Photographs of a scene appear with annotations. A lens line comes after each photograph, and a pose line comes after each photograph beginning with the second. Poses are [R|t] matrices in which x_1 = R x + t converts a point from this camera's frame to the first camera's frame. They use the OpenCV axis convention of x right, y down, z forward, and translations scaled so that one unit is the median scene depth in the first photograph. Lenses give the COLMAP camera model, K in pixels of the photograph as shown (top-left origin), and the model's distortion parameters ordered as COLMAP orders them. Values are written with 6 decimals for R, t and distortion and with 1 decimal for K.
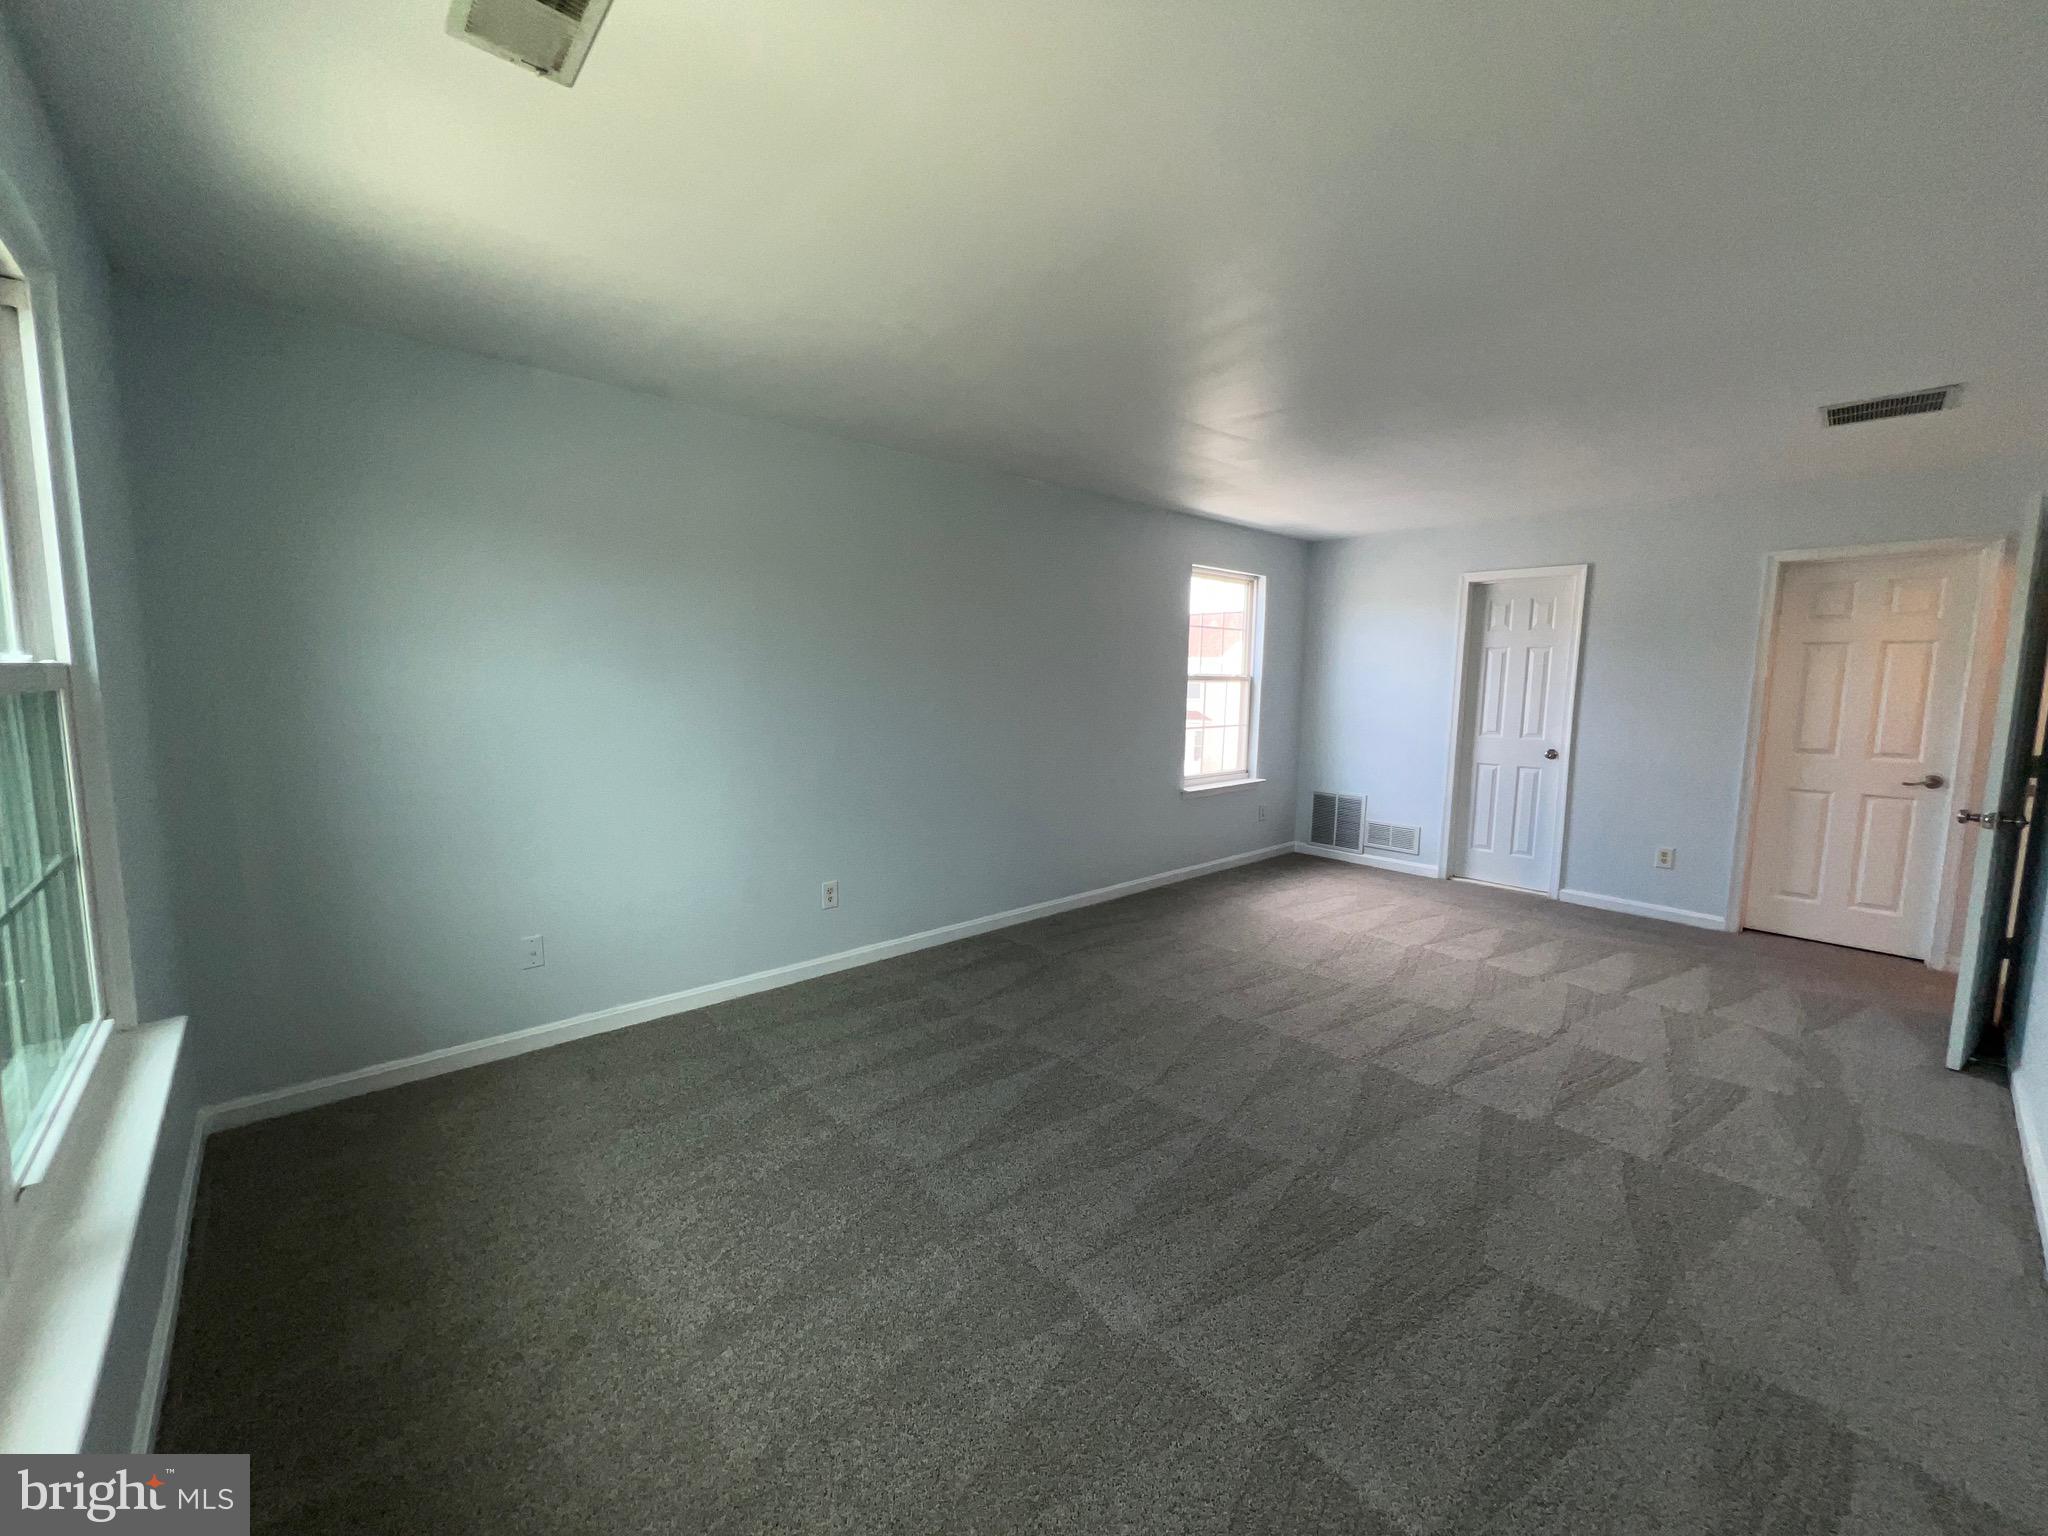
lens RADIAL K [[824.5, 0, 1025.0], [0, 824.5, 763.8], [0, 0, 1]] dist [-0.000073, -0.000050]
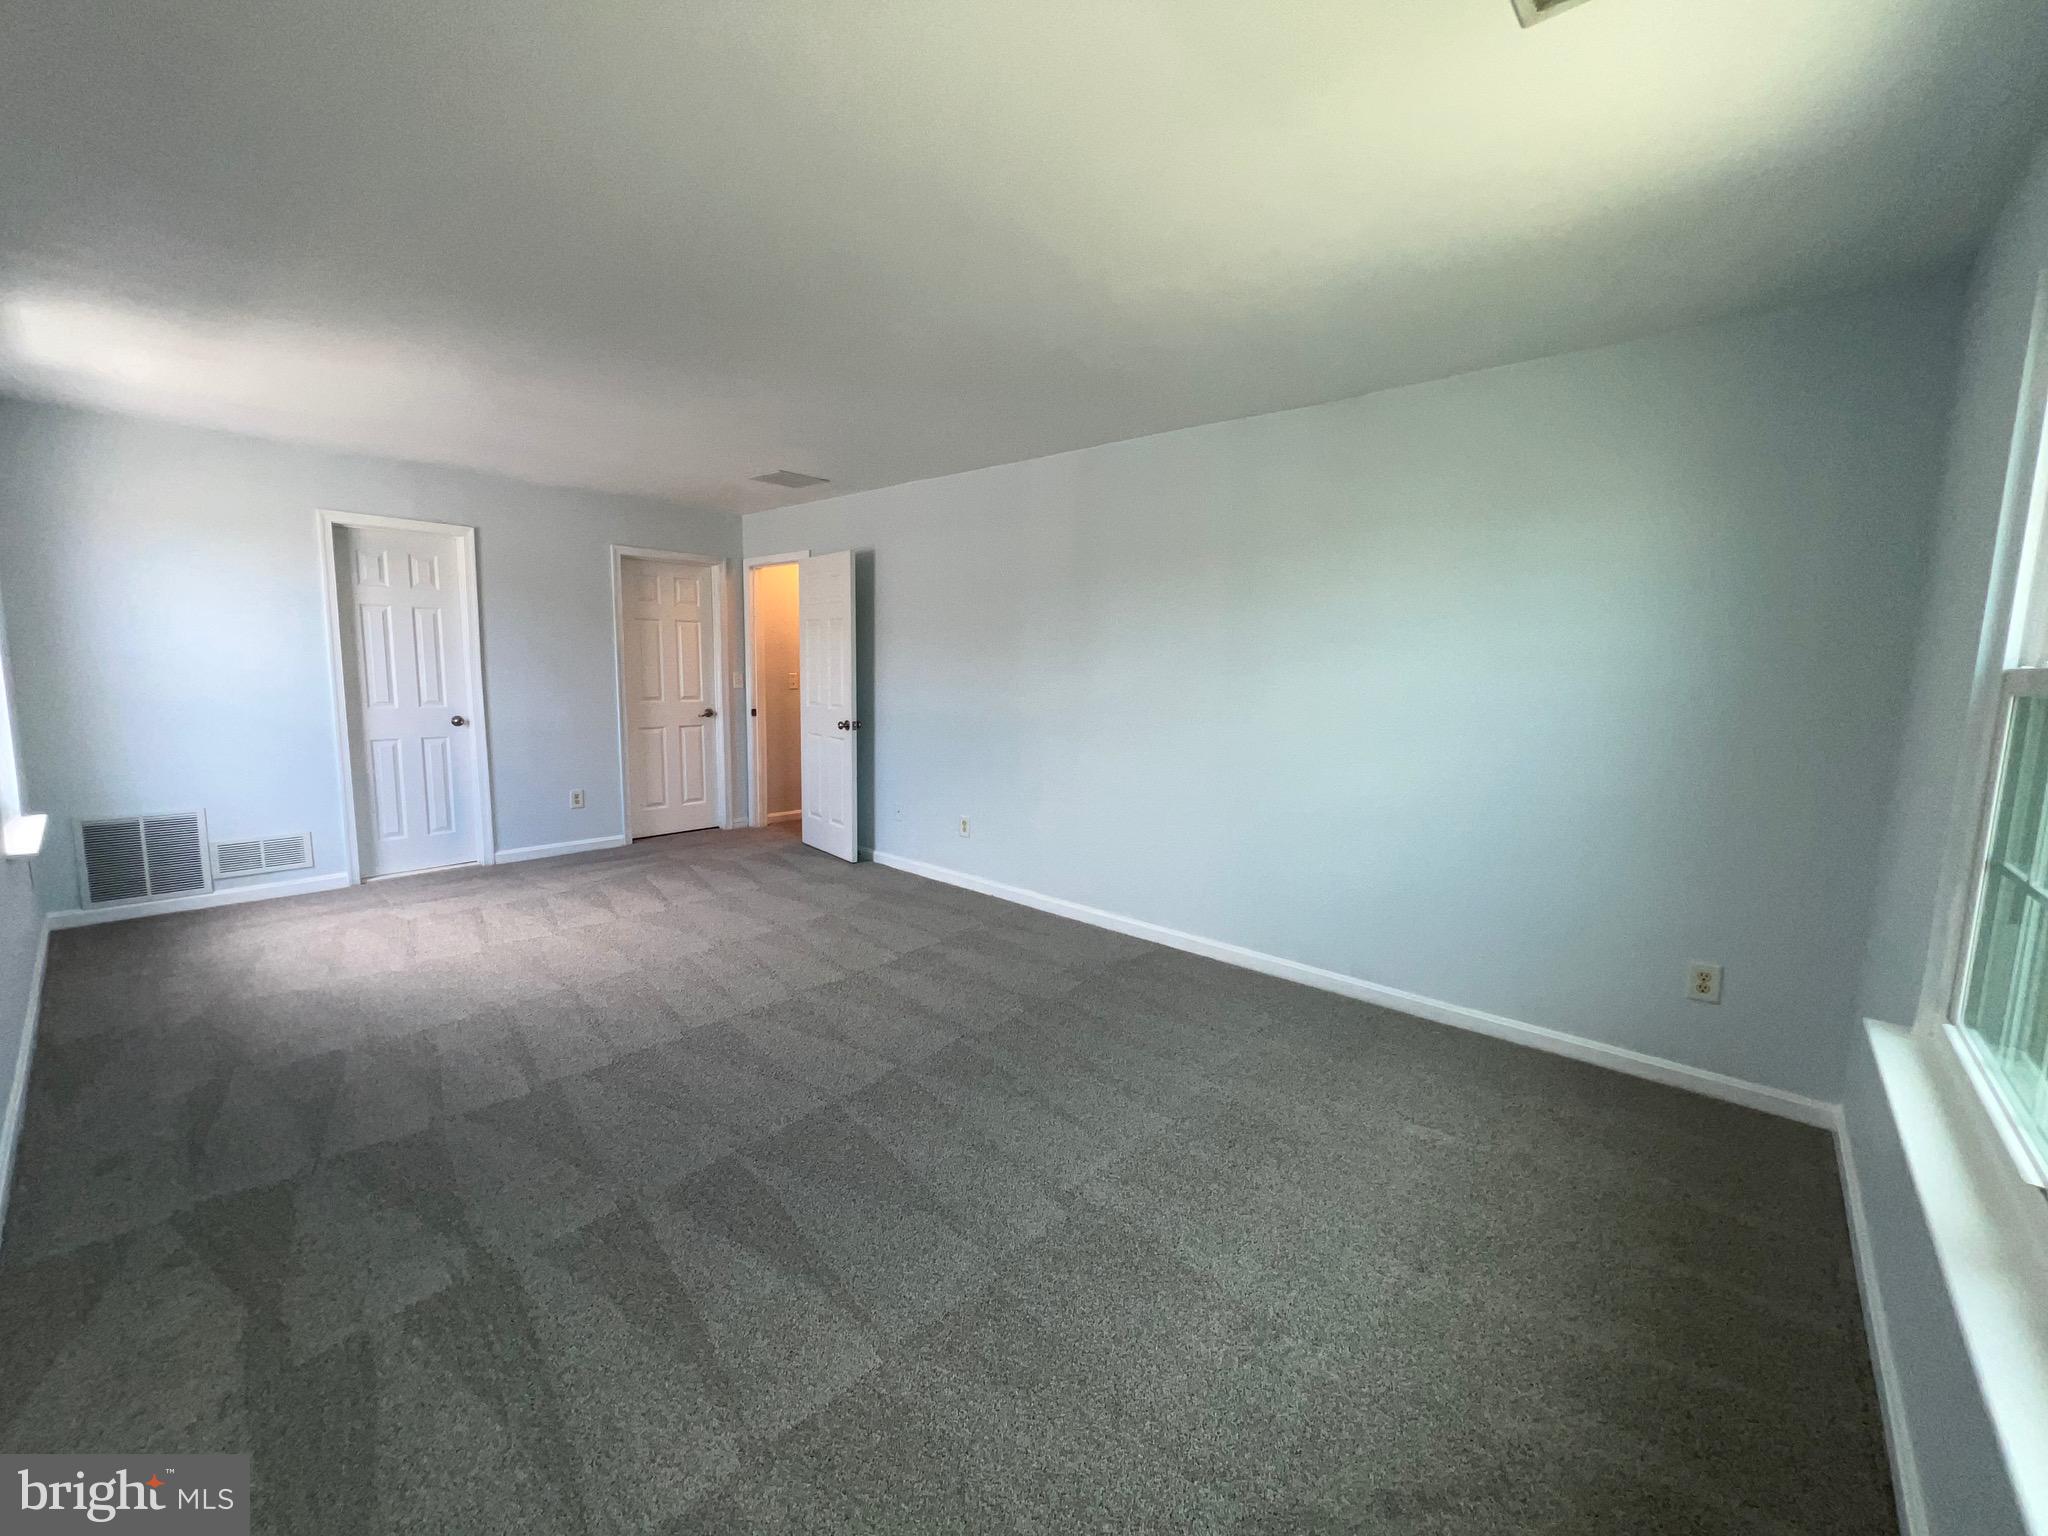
lens RADIAL K [[824.5, 0, 1025.0], [0, 824.5, 763.8], [0, 0, 1]] dist [-0.000073, -0.000050]
pose [[-0.109558, -0.139933, 0.984081, -0.511864], [0.083515, 0.985244, 0.149396, -0.066706], [-0.990466, 0.098553, -0.096255, 0.572998]]
